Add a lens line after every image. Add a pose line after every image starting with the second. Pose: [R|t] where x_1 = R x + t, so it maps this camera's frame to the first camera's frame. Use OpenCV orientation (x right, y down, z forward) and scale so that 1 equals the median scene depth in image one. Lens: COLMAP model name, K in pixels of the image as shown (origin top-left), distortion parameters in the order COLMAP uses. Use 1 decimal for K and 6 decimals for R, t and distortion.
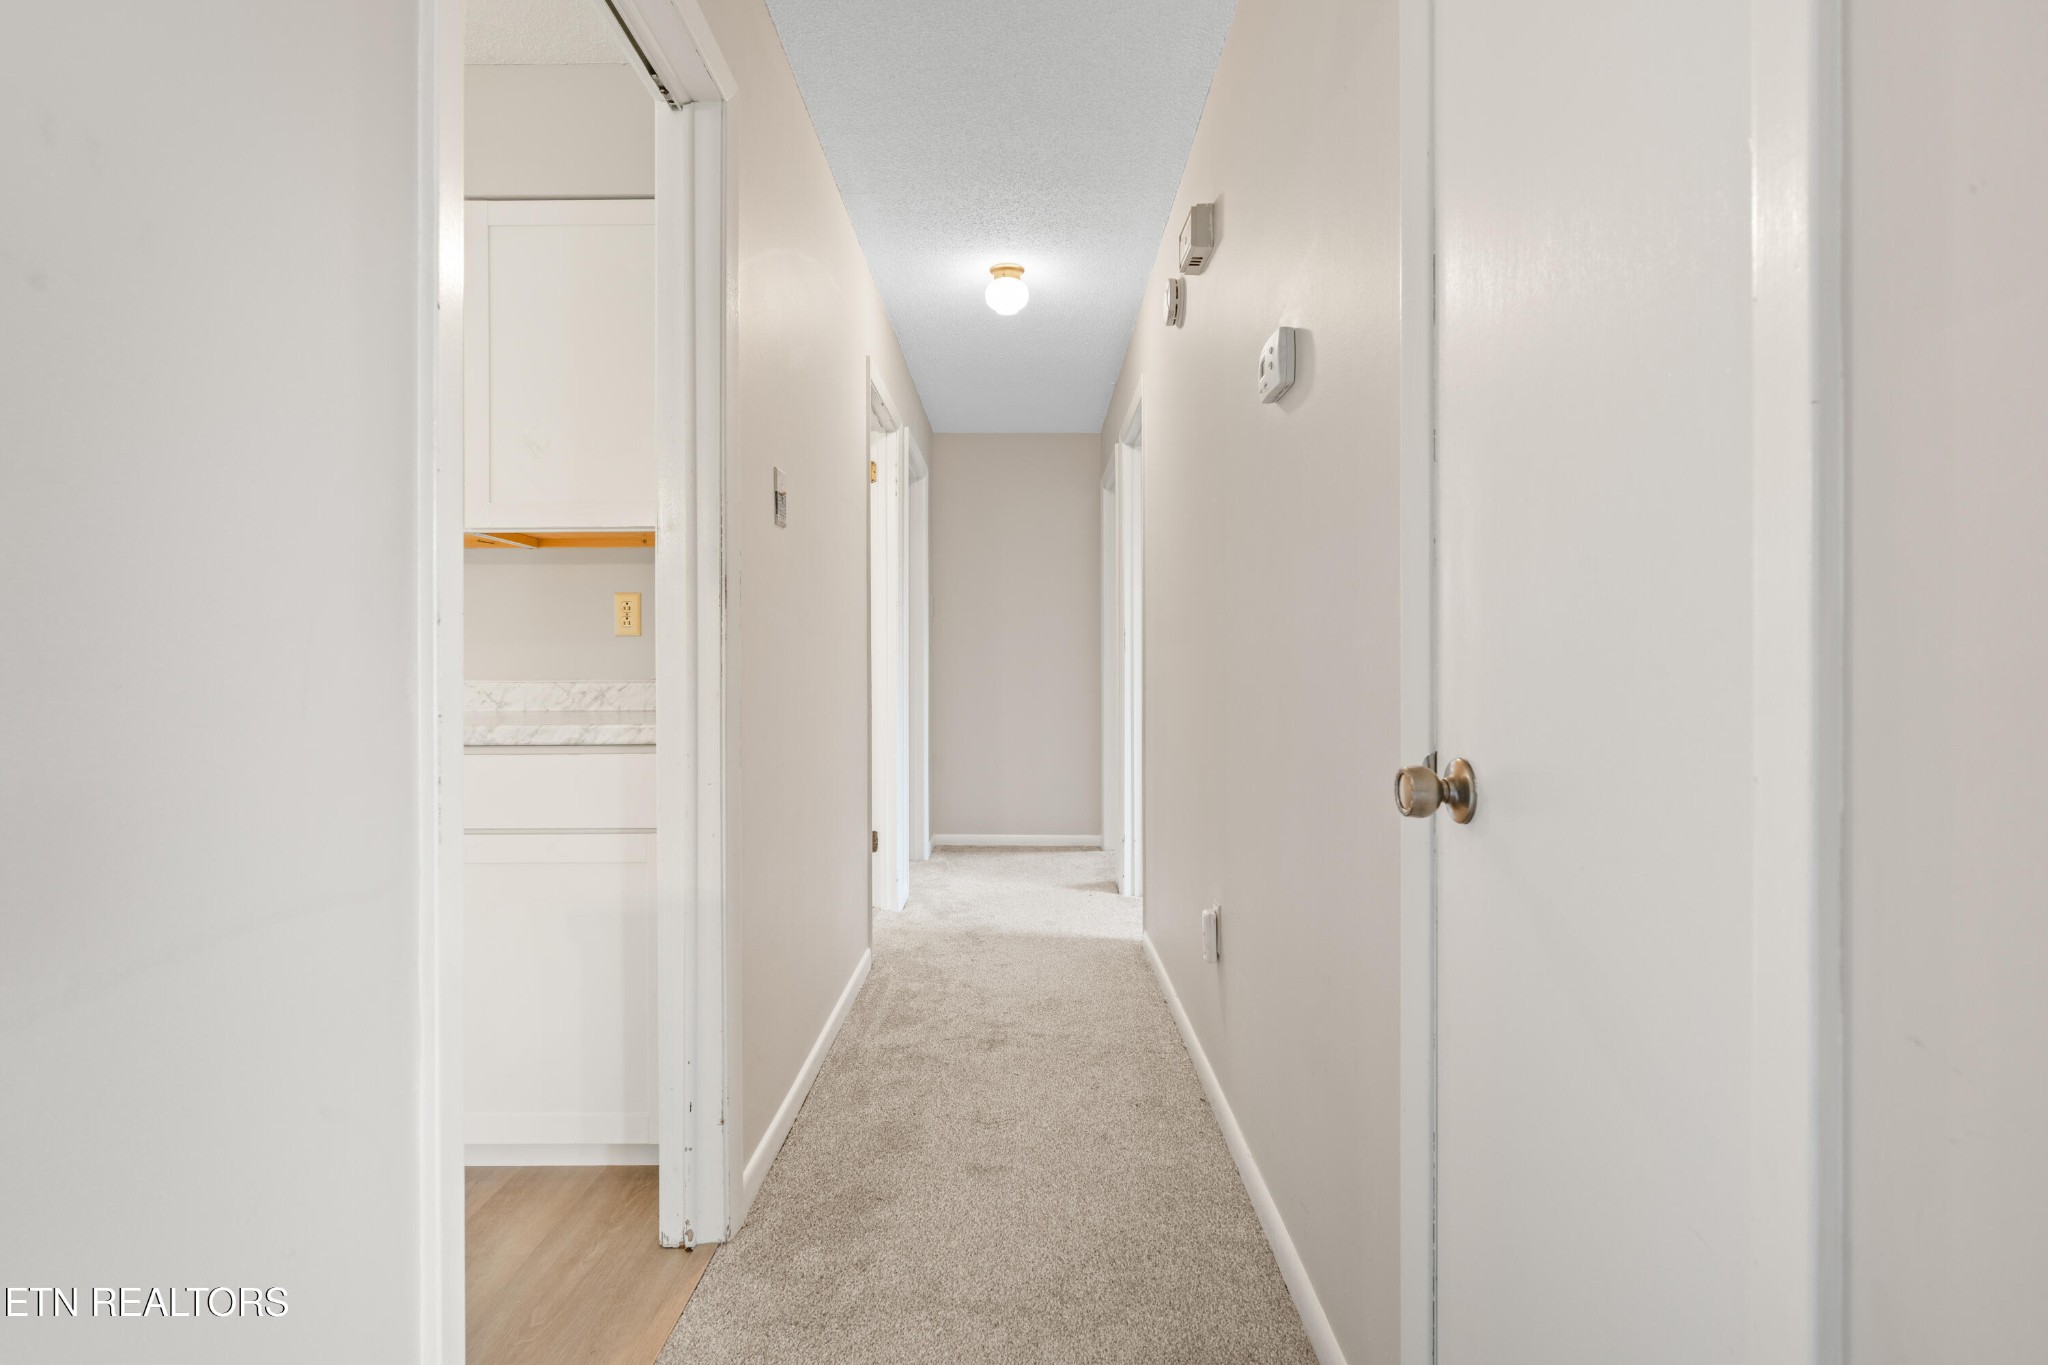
lens RADIAL K [[898.7, 0, 1025.8], [0, 898.7, 675.1], [0, 0, 1]] dist [-0.003219, 0.000016]
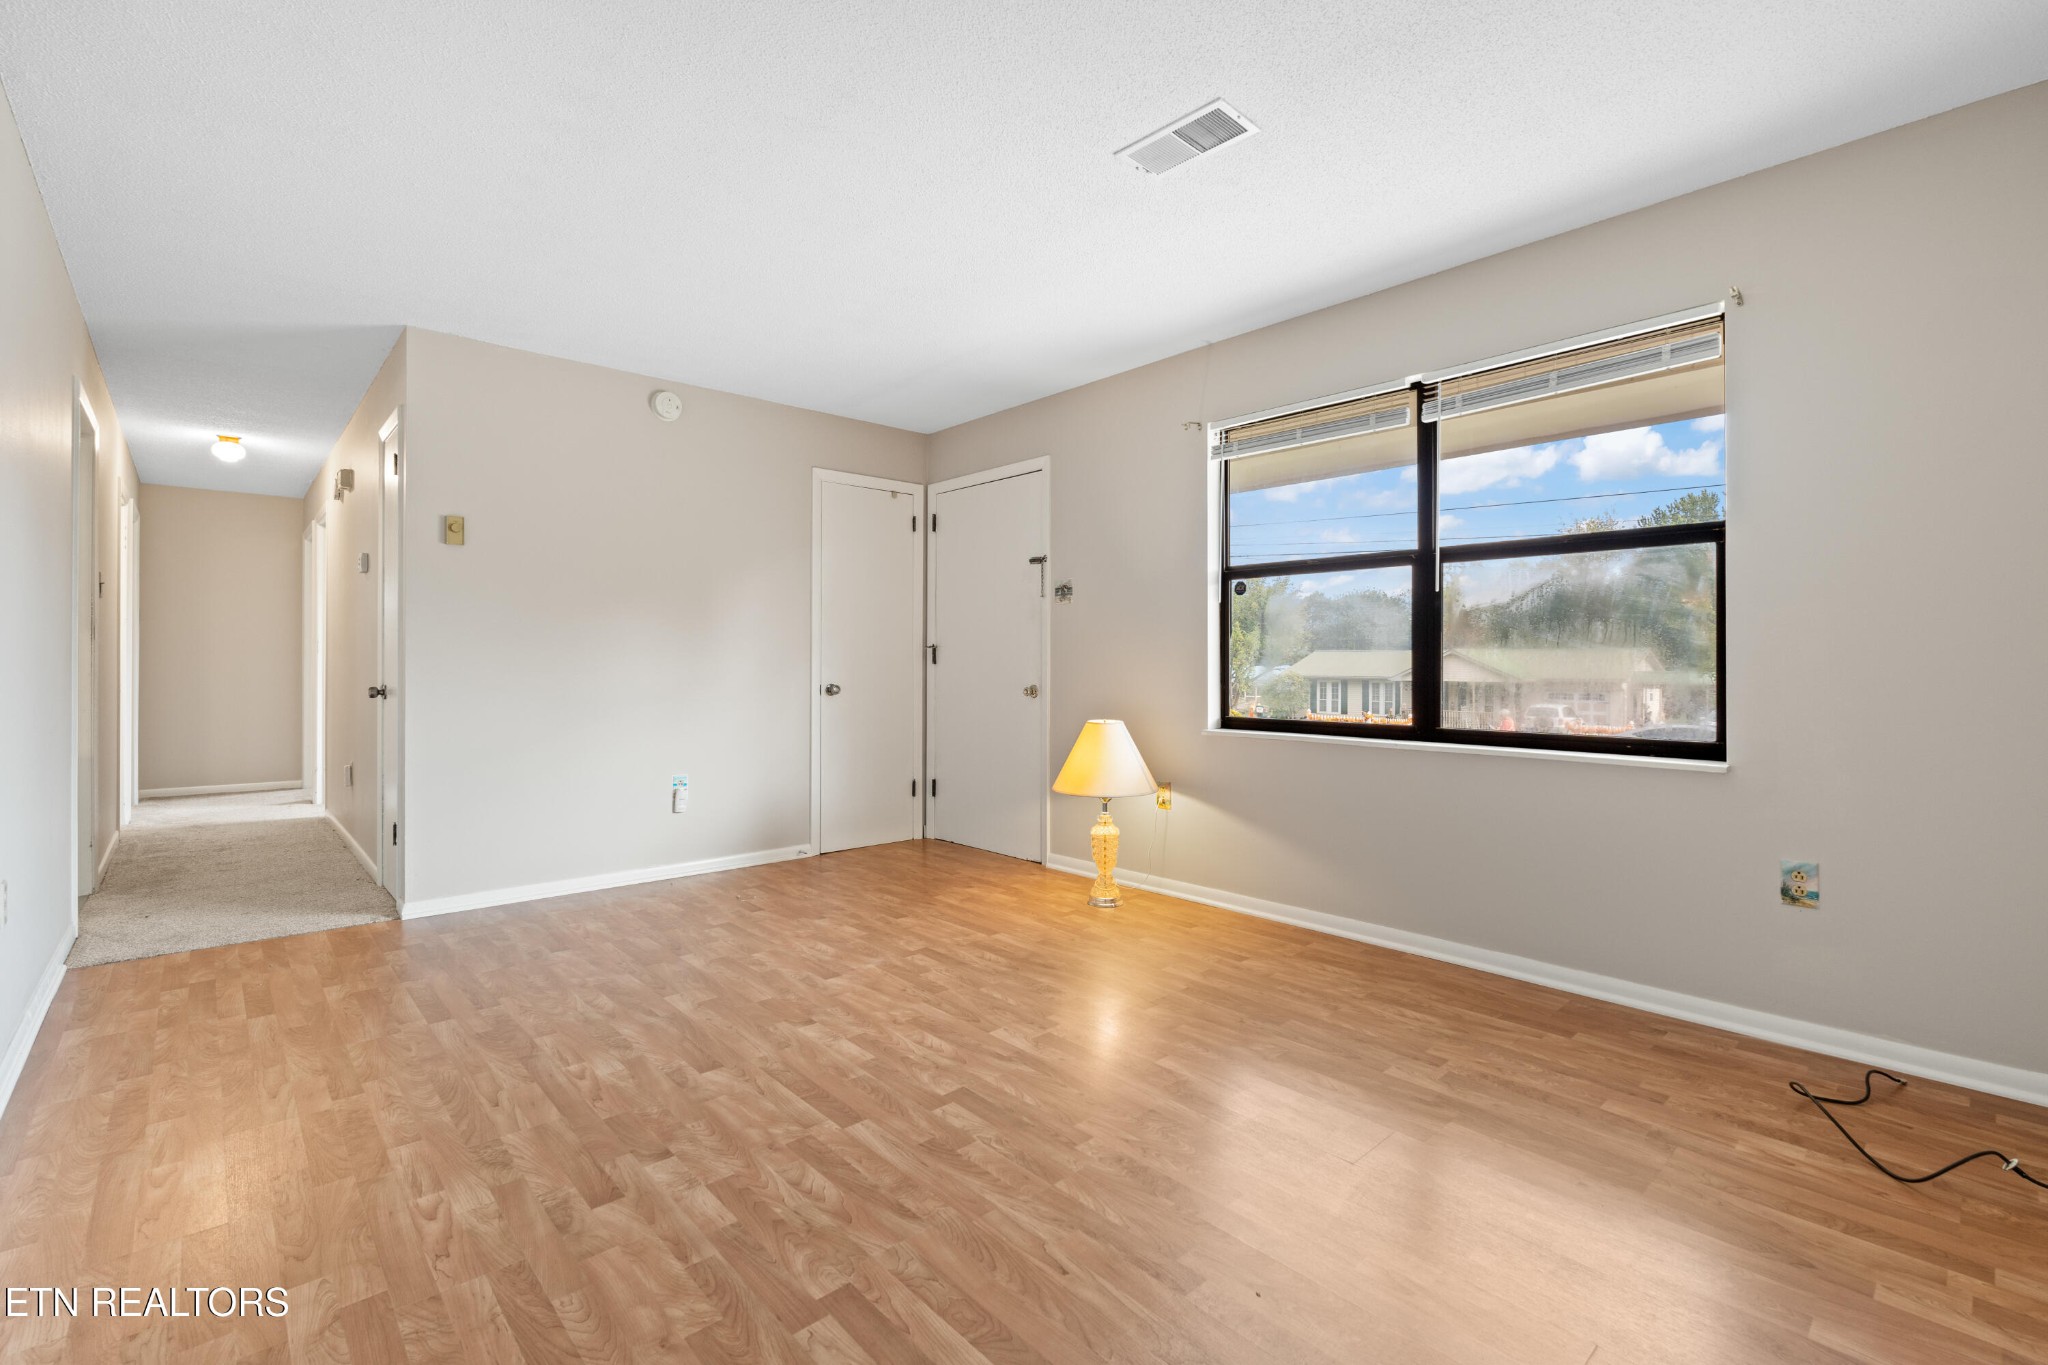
lens RADIAL K [[898.7, 0, 1025.8], [0, 898.7, 675.1], [0, 0, 1]] dist [-0.003219, 0.000016]
pose [[0.734583, 0.001107, 0.678518, -0.061725], [-0.000481, 0.999999, -0.001111, 0.012970], [-0.678519, 0.000490, 0.734583, -1.307211]]
